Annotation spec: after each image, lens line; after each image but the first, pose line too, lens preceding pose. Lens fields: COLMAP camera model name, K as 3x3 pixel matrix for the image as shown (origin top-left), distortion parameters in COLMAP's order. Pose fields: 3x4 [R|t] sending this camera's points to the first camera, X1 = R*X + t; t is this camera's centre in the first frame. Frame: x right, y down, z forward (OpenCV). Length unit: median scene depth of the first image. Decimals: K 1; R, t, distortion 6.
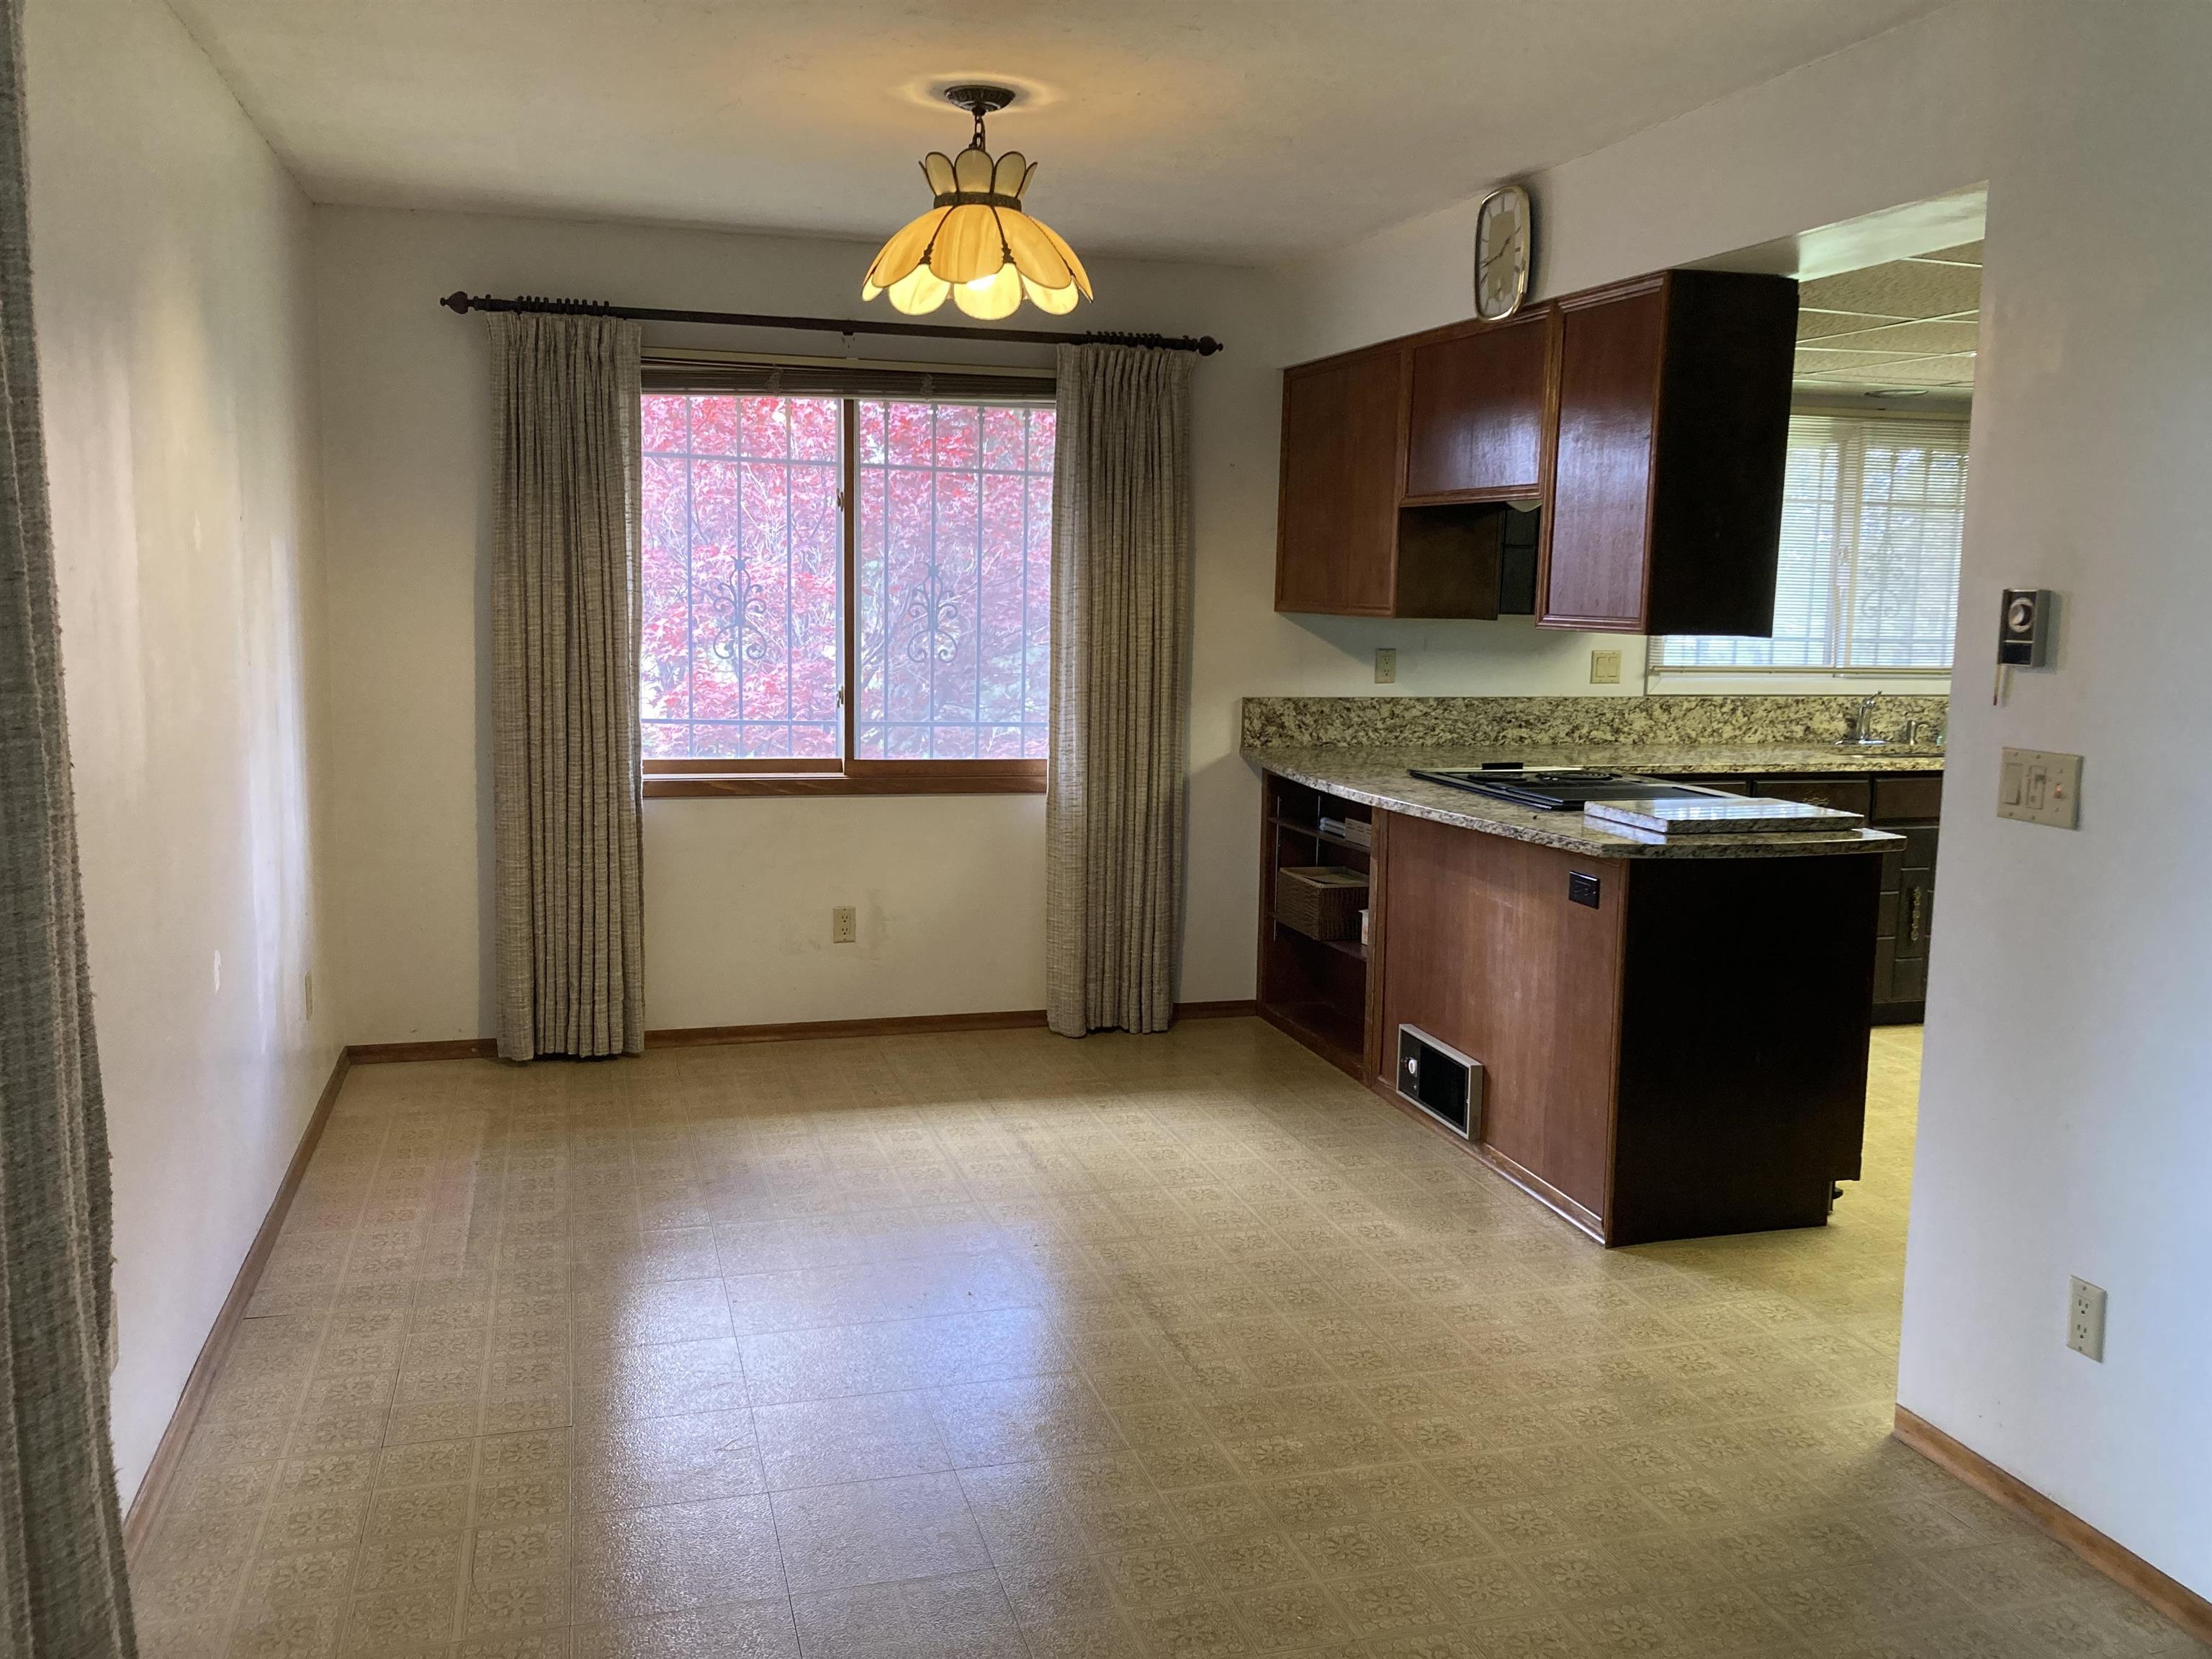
lens RADIAL K [[1815.8, 0, 1090.0], [0, 1815.8, 822.9], [0, 0, 1]] dist [0.012208, -0.004348]
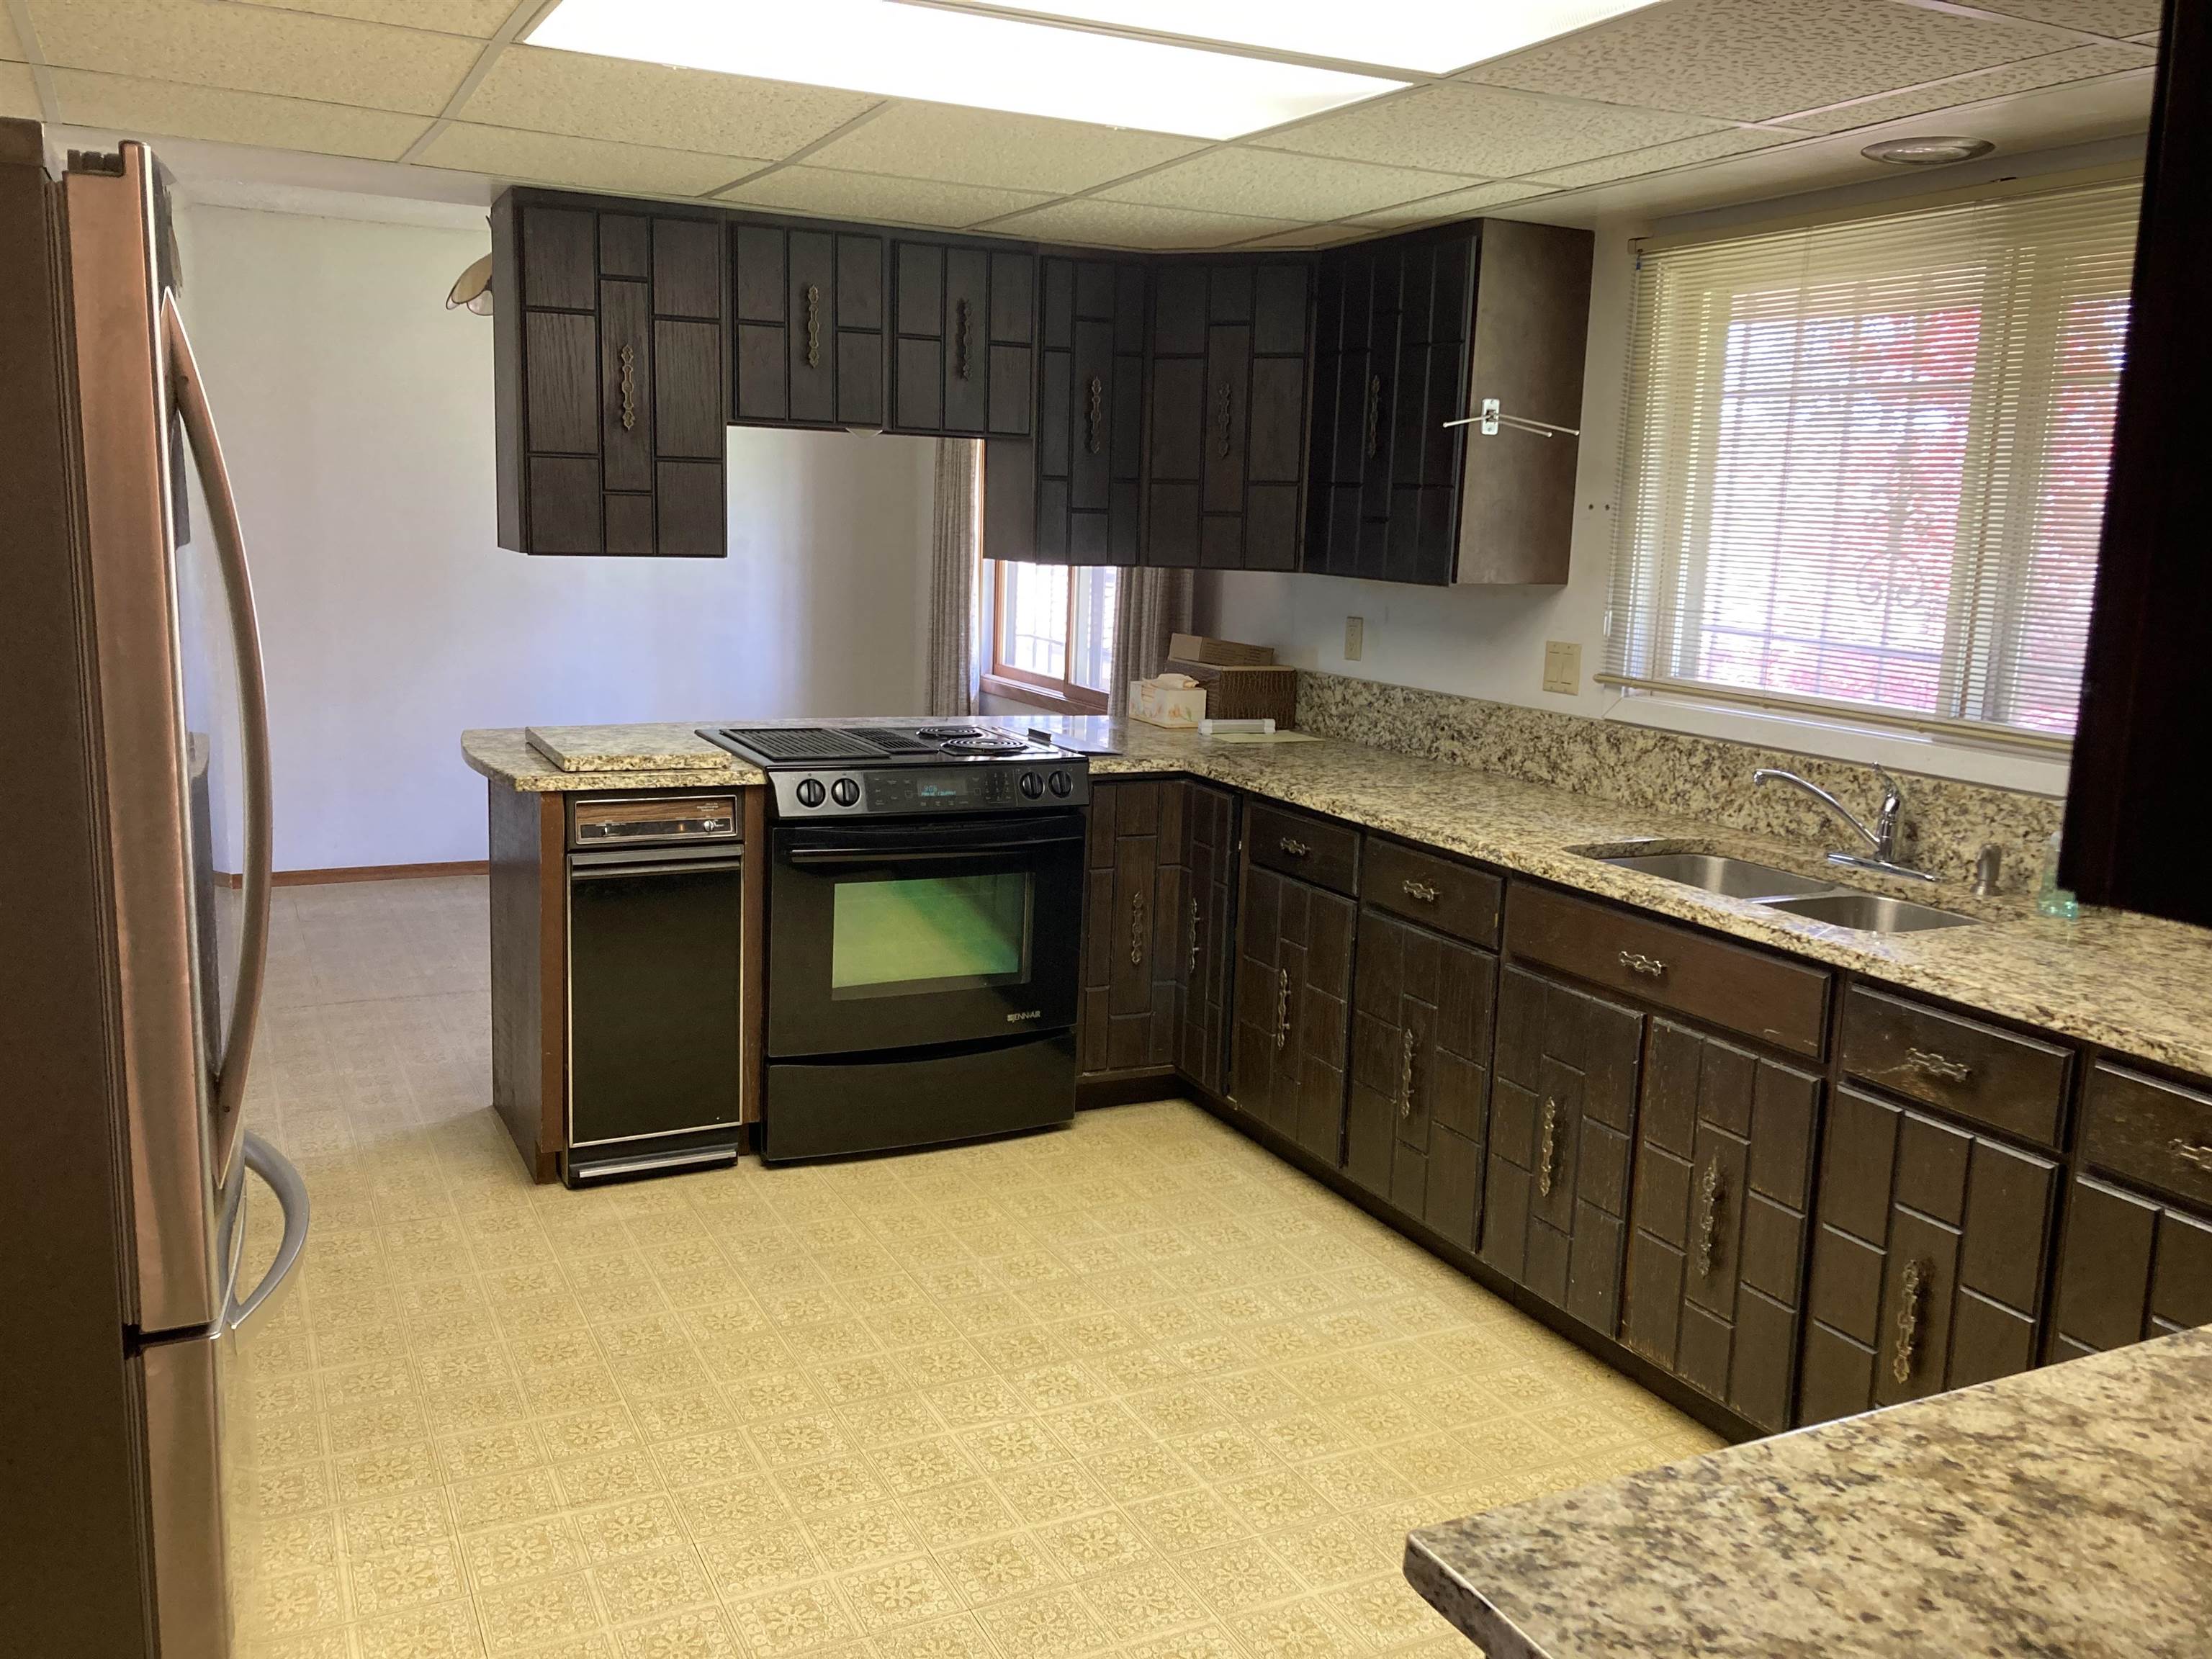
lens RADIAL K [[1815.8, 0, 1108.7], [0, 1815.8, 830.7], [0, 0, 1]] dist [0.012208, -0.004348]
pose [[0.180054, 0.157452, -0.970973, 1.033255], [-0.170417, 0.977172, 0.126855, -0.096349], [0.968782, 0.142629, 0.202777, 0.830870]]
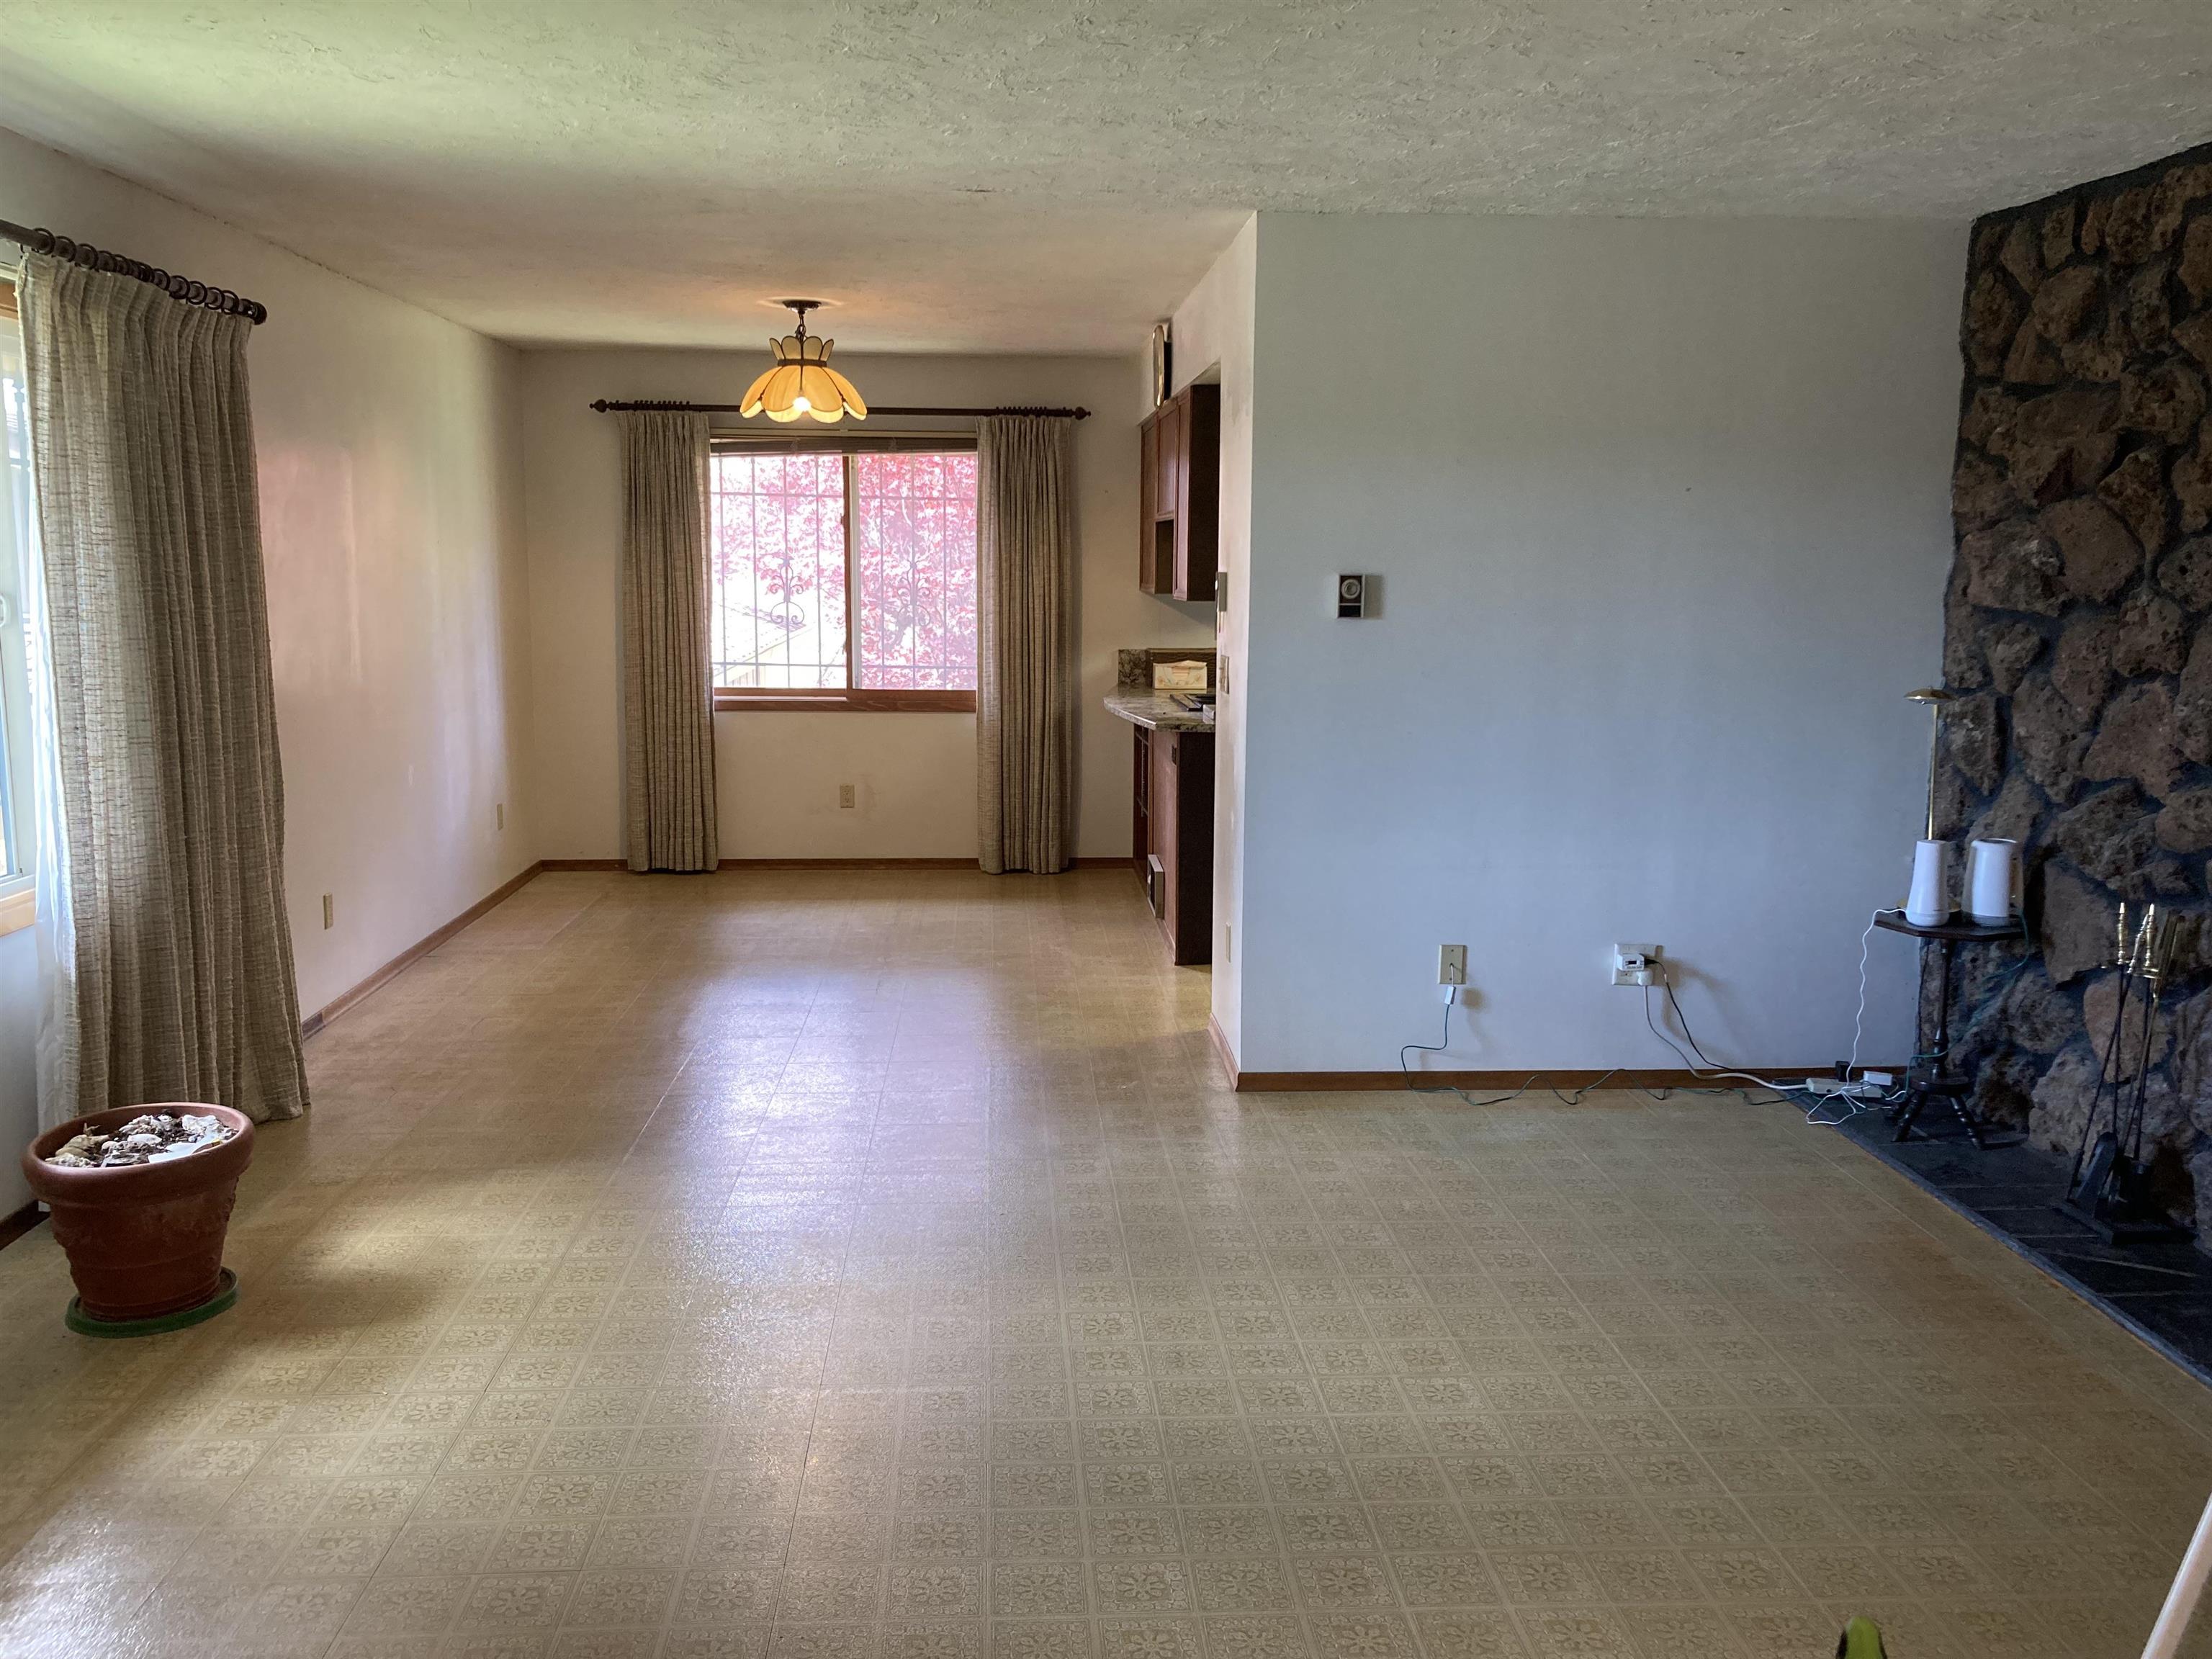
lens RADIAL K [[1815.8, 0, 1113.8], [0, 1815.8, 838.5], [0, 0, 1]] dist [0.012208, -0.004348]
pose [[0.976215, 0.022646, -0.215619, 0.429264], [-0.019210, 0.999653, 0.018020, 0.061612], [0.215952, -0.013450, 0.976311, -0.468400]]
